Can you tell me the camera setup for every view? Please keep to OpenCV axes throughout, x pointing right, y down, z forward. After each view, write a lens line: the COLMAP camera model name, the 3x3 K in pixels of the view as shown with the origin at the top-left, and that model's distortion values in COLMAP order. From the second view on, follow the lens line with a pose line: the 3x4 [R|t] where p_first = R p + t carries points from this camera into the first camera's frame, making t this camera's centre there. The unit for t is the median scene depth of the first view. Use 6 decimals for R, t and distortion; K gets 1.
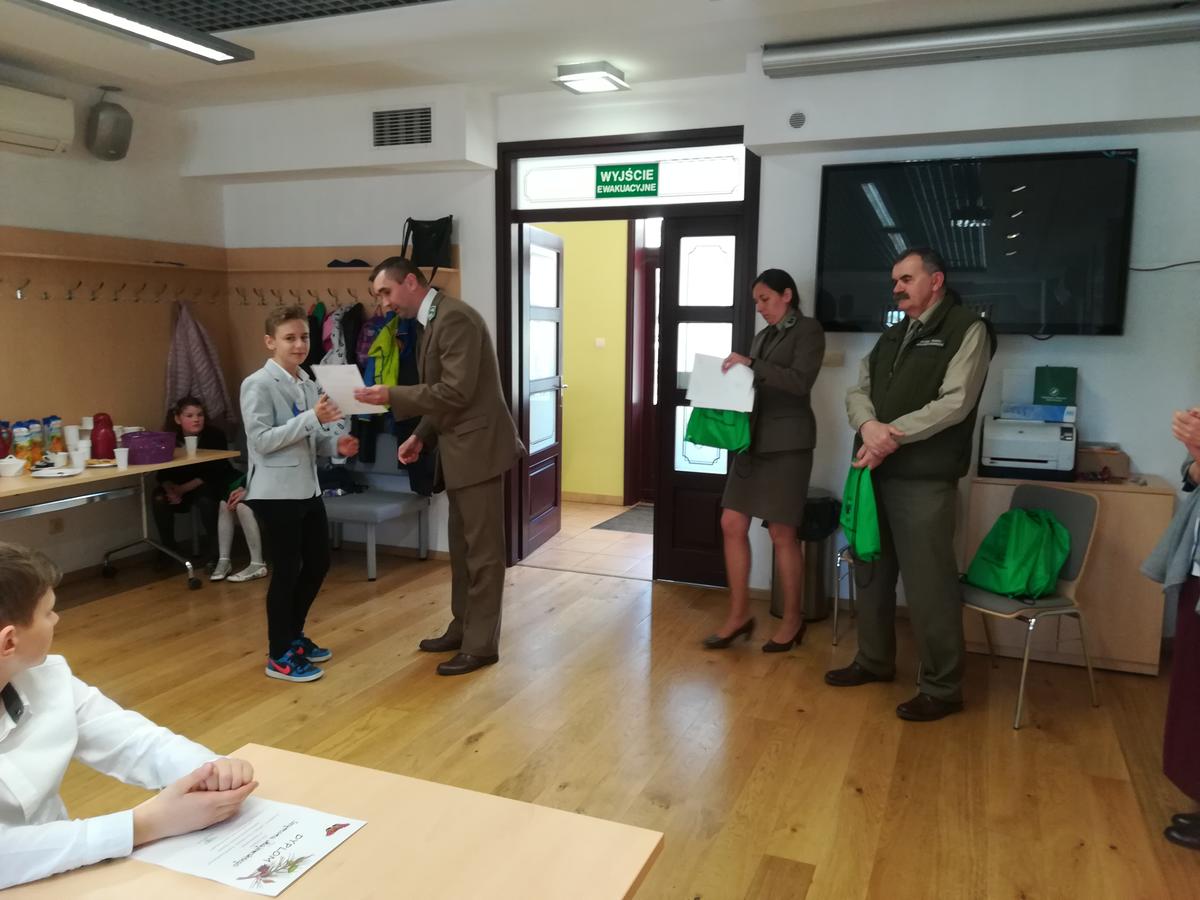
lens RADIAL K [[938.1, 0, 596.5], [0, 938.1, 456.0], [0, 0, 1]] dist [0.048744, -0.071648]
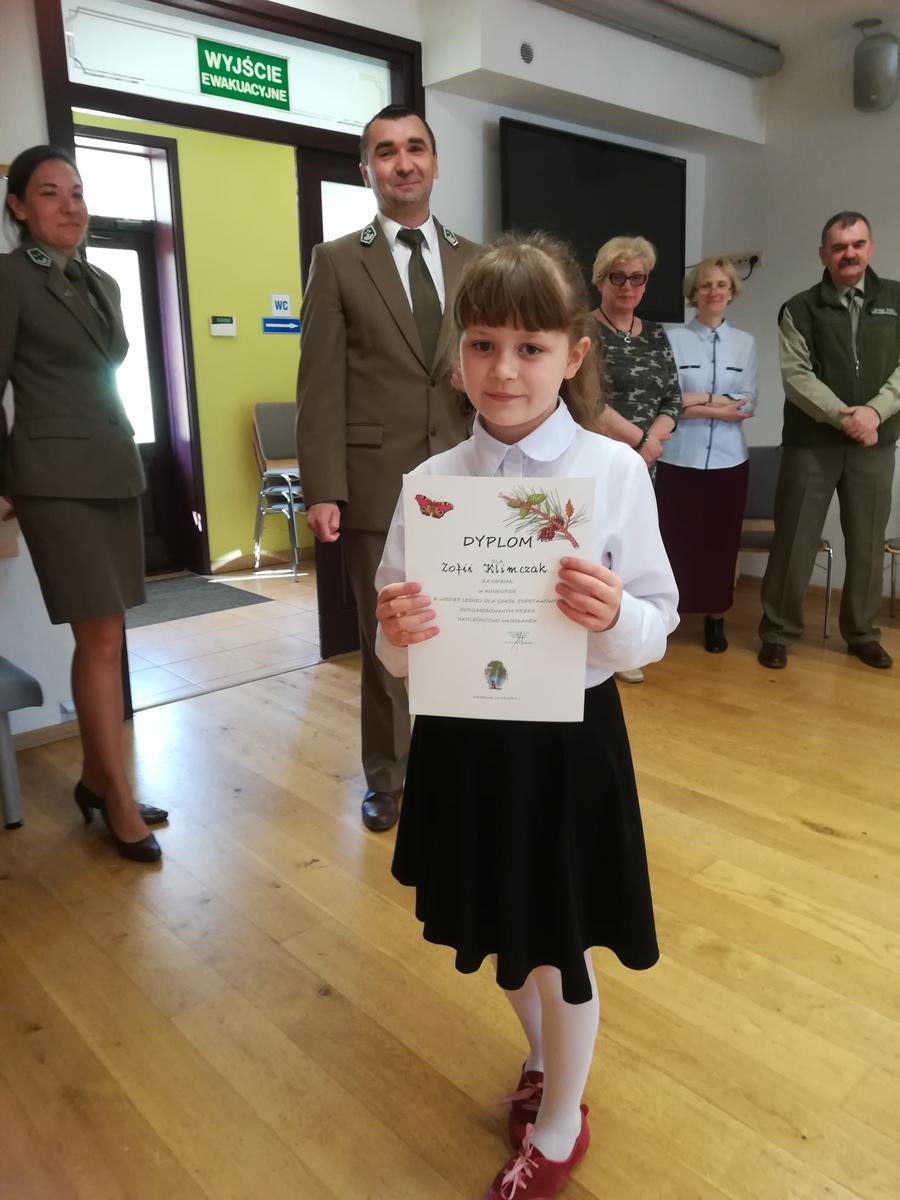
lens RADIAL K [[938.1, 0, 448.7], [0, 938.1, 606.5], [0, 0, 1]] dist [0.048744, -0.071648]
pose [[0.415999, -0.239449, 0.877274, -0.567251], [0.146021, 0.969781, 0.195456, -0.043330], [-0.897565, 0.046791, 0.438392, 0.600345]]
